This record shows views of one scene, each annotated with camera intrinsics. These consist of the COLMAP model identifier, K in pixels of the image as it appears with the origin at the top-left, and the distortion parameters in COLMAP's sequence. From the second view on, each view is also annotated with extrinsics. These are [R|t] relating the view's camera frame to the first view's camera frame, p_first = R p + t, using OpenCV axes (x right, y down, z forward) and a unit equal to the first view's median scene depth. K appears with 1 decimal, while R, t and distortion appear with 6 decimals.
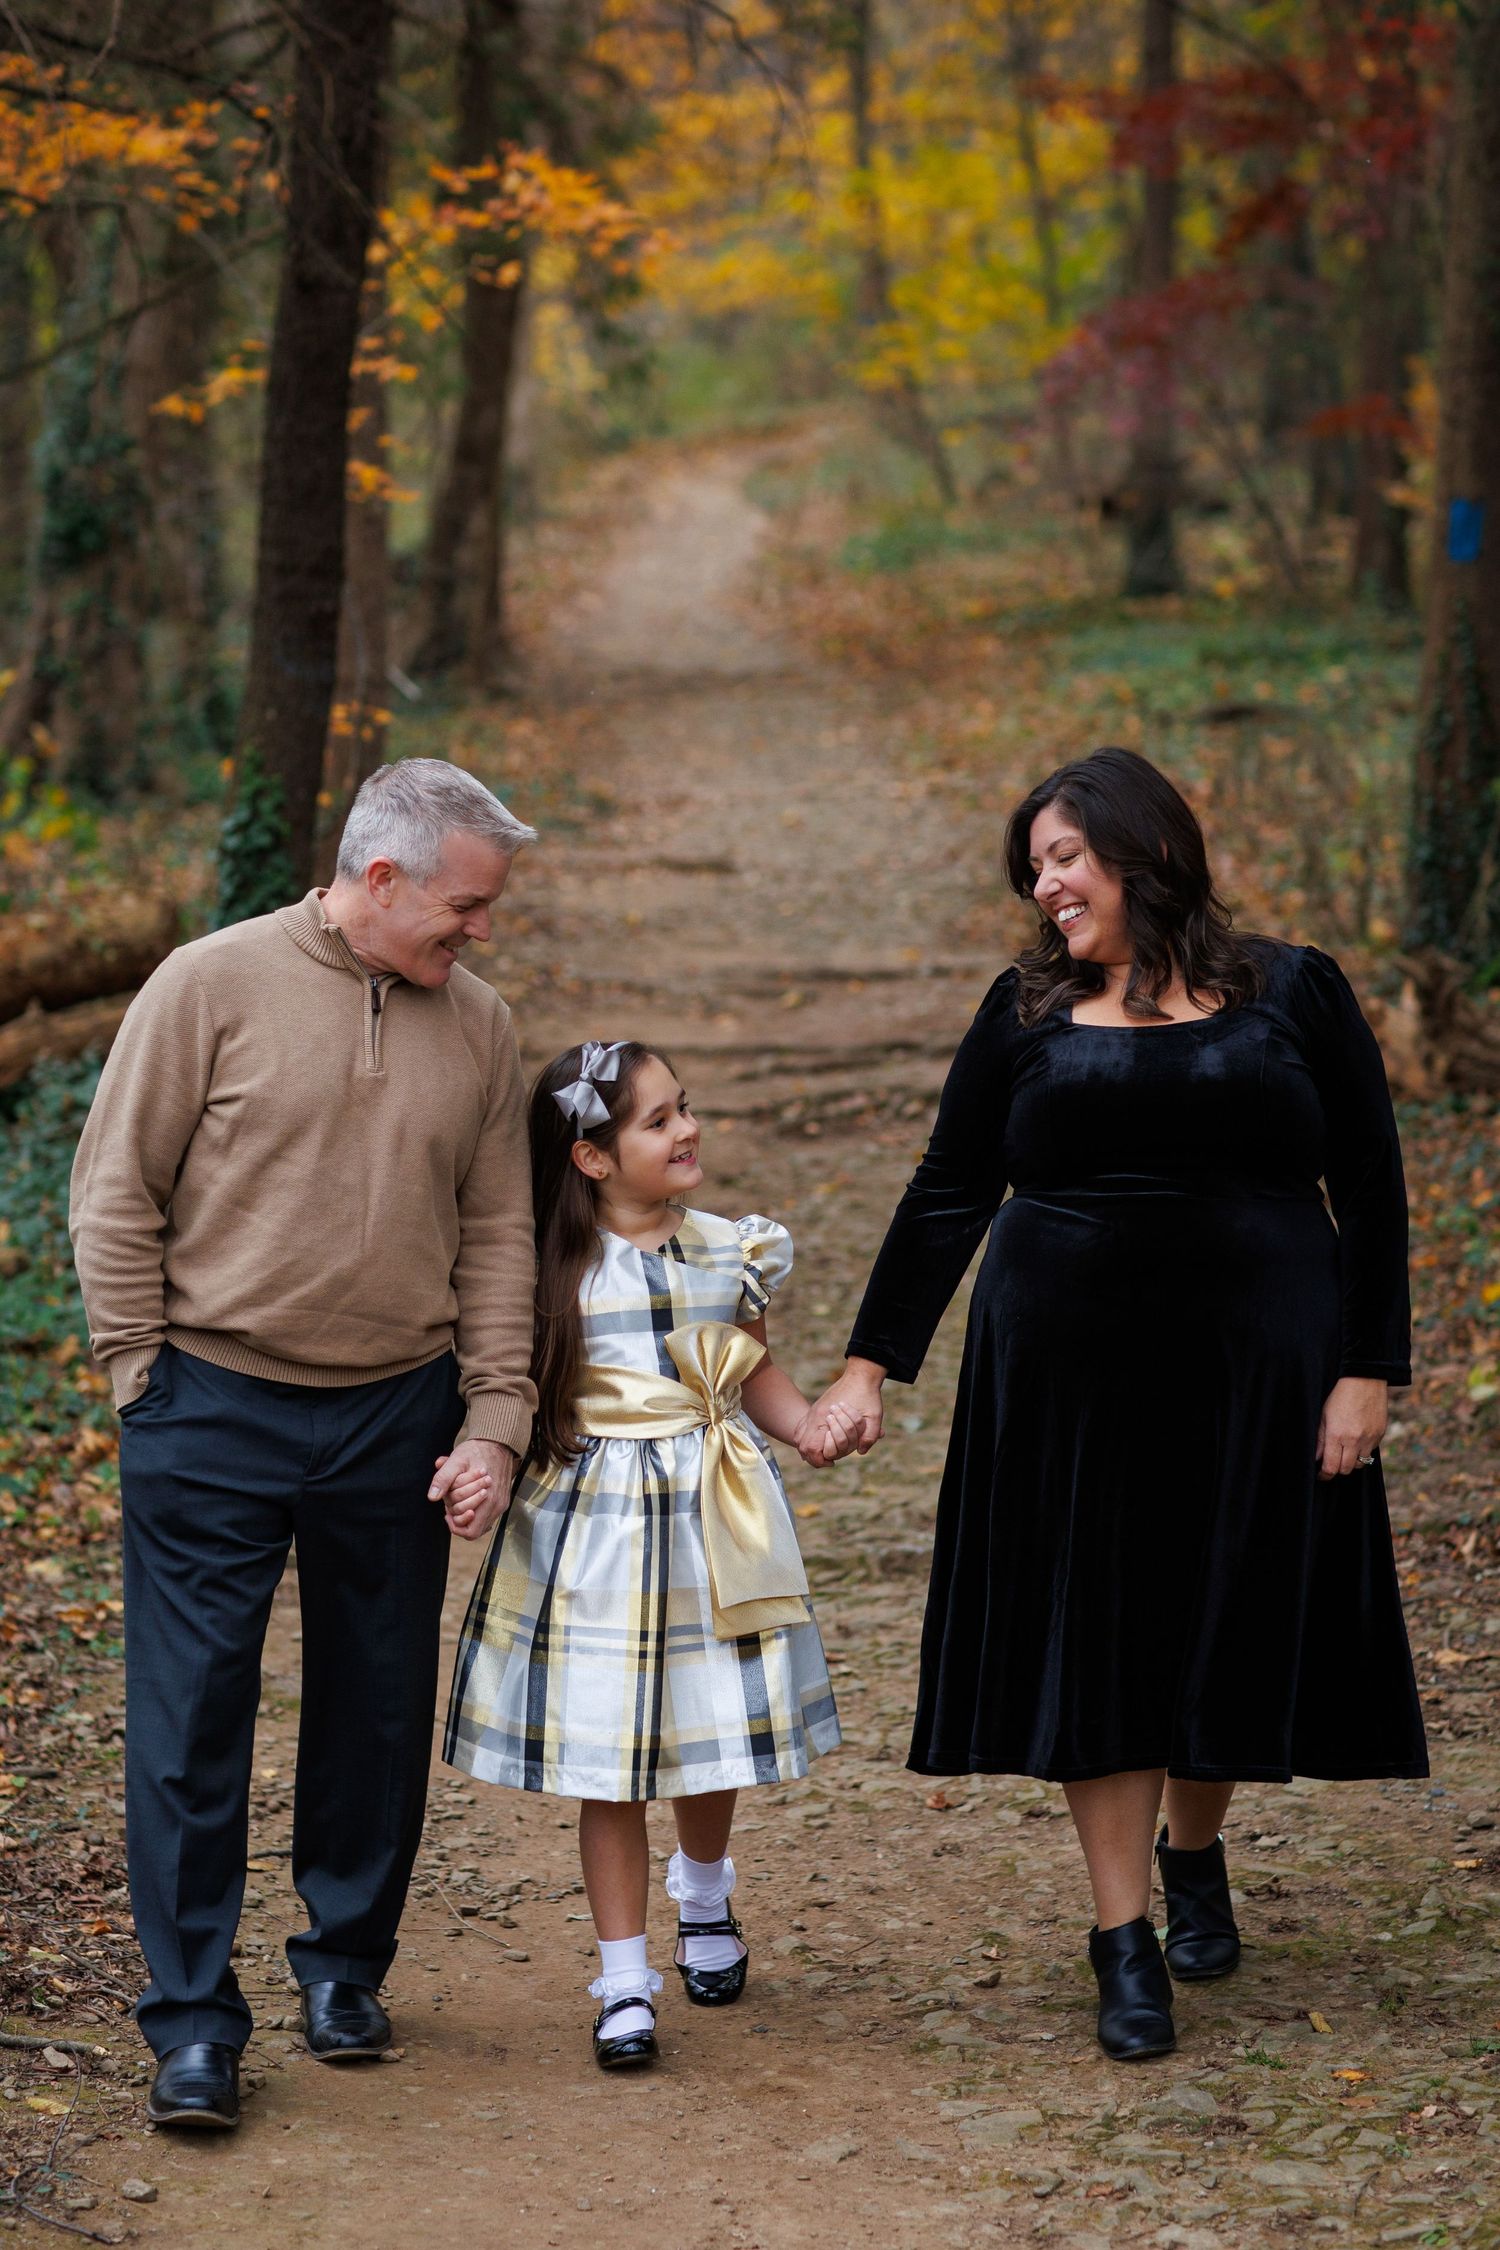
lens RADIAL K [[5751.3, 0, 726.1], [0, 5751.3, 1148.9], [0, 0, 1]] dist [-0.101869, -0.141429]
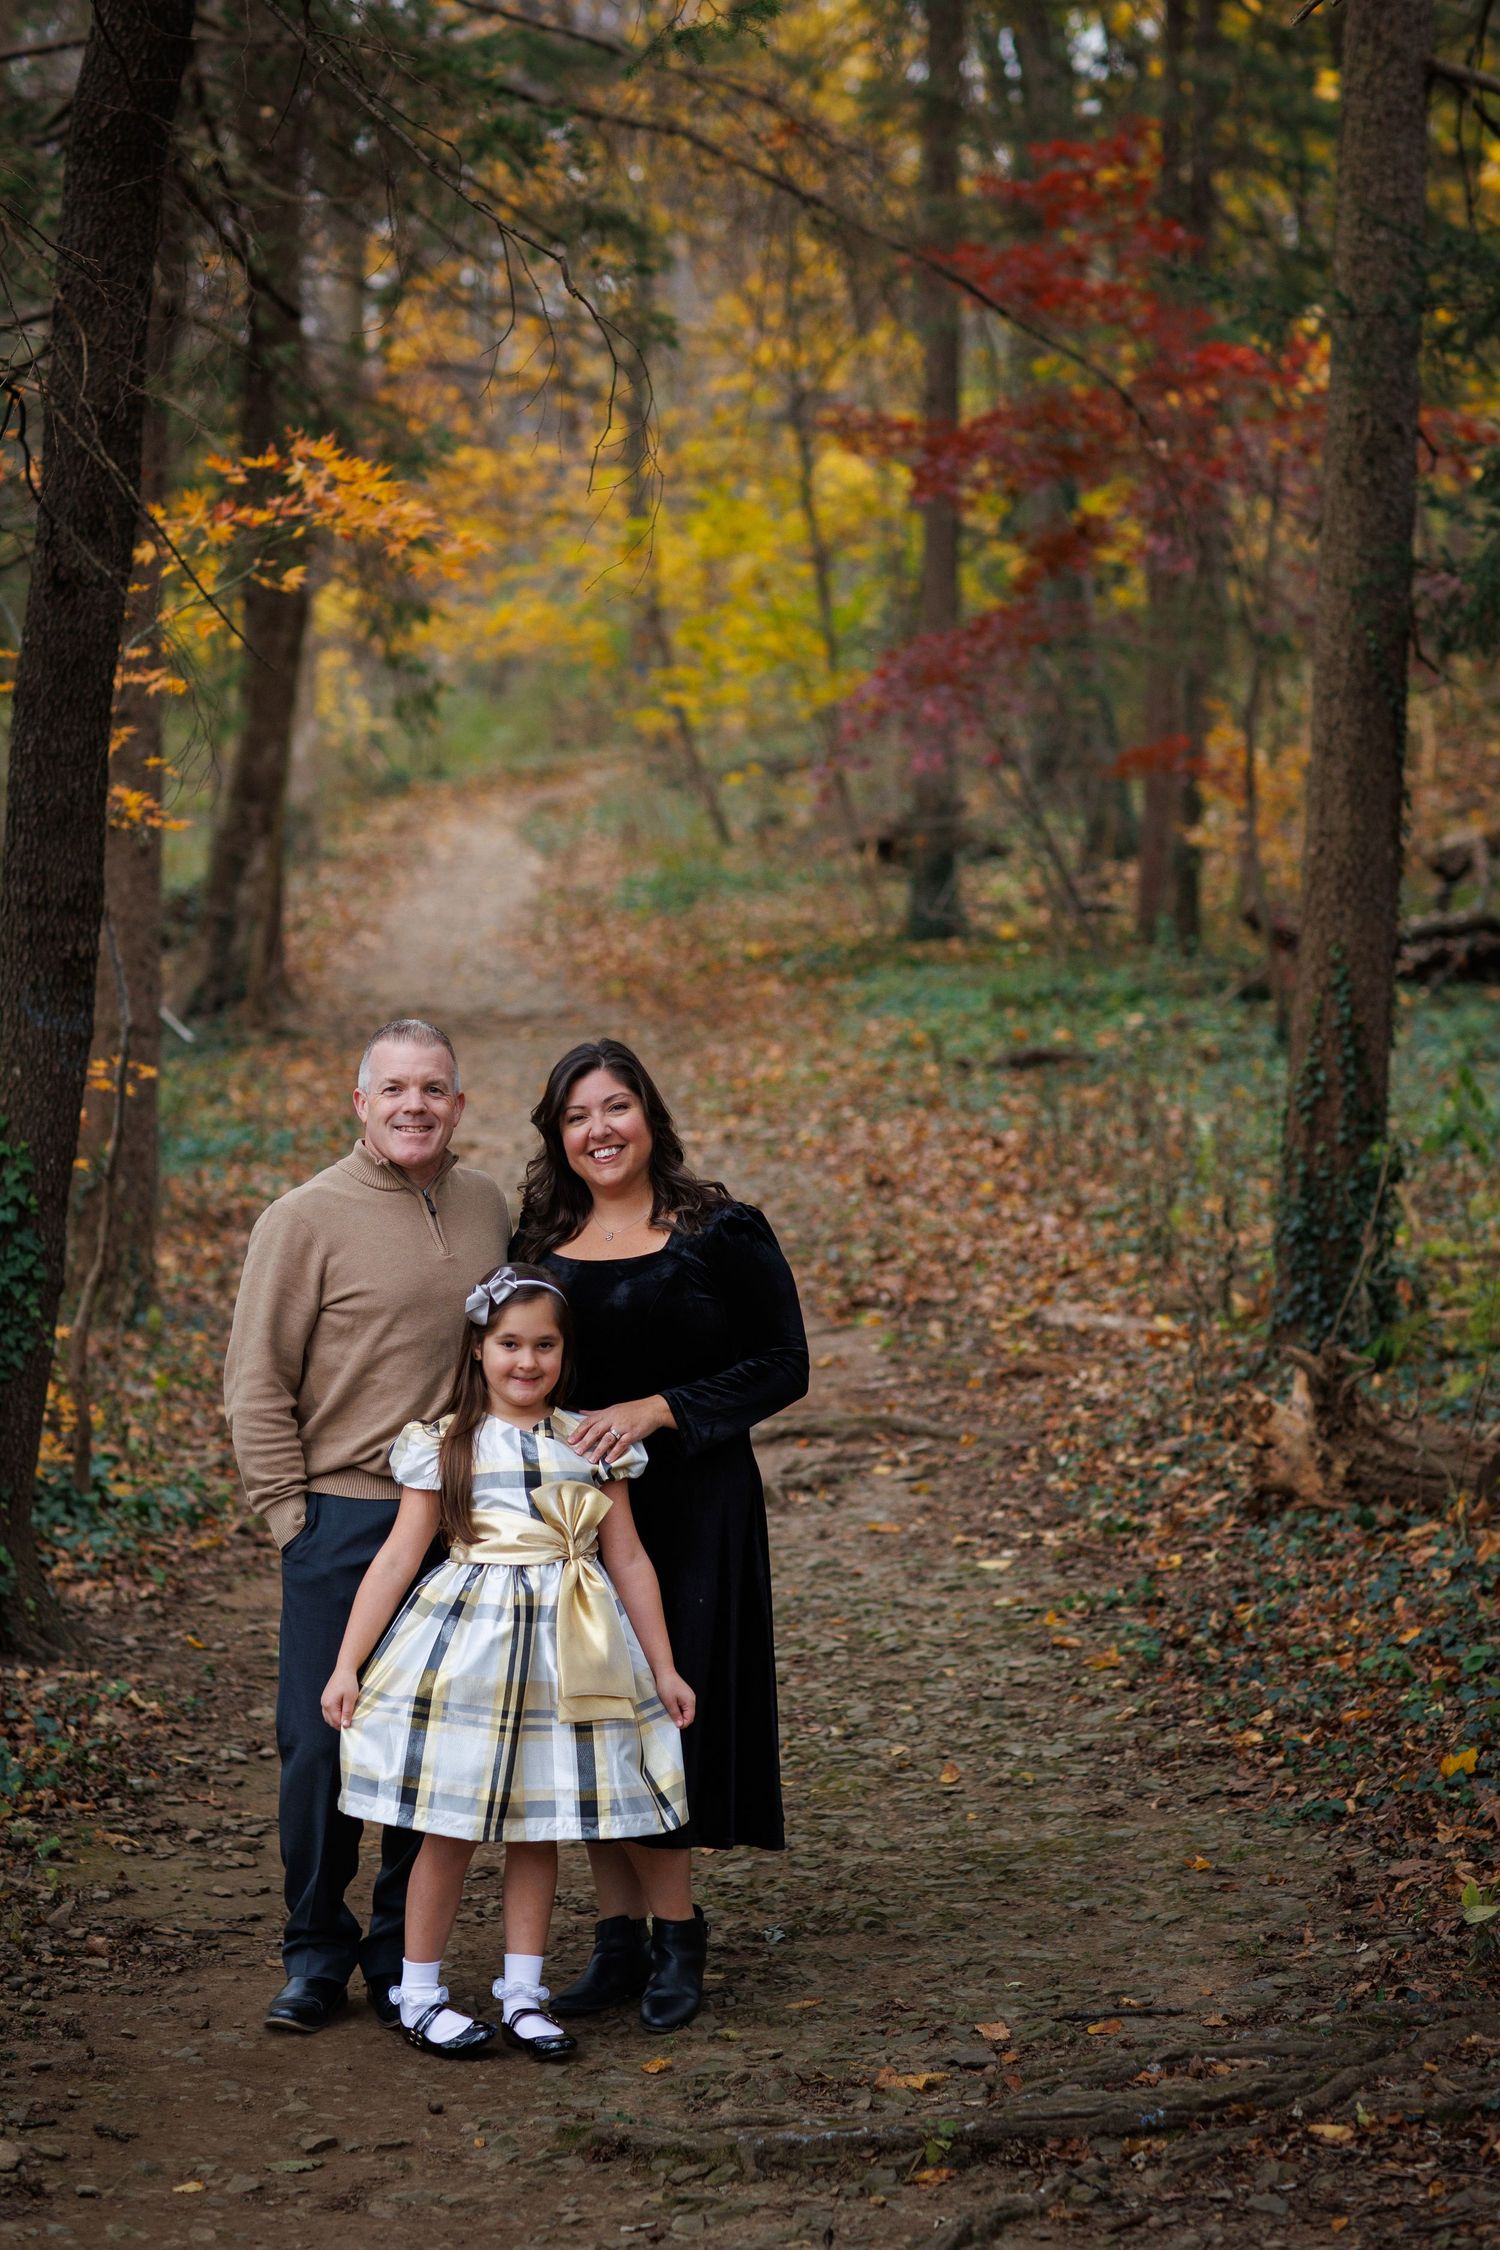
lens RADIAL K [[5751.3, 0, 726.1], [0, 5751.3, 1148.9], [0, 0, 1]] dist [-0.101869, -0.141429]
pose [[0.999255, 0.004282, 0.038358, -0.004196], [-0.002012, 0.998254, -0.059026, -0.010276], [-0.038544, 0.058905, 0.997519, 0.103552]]
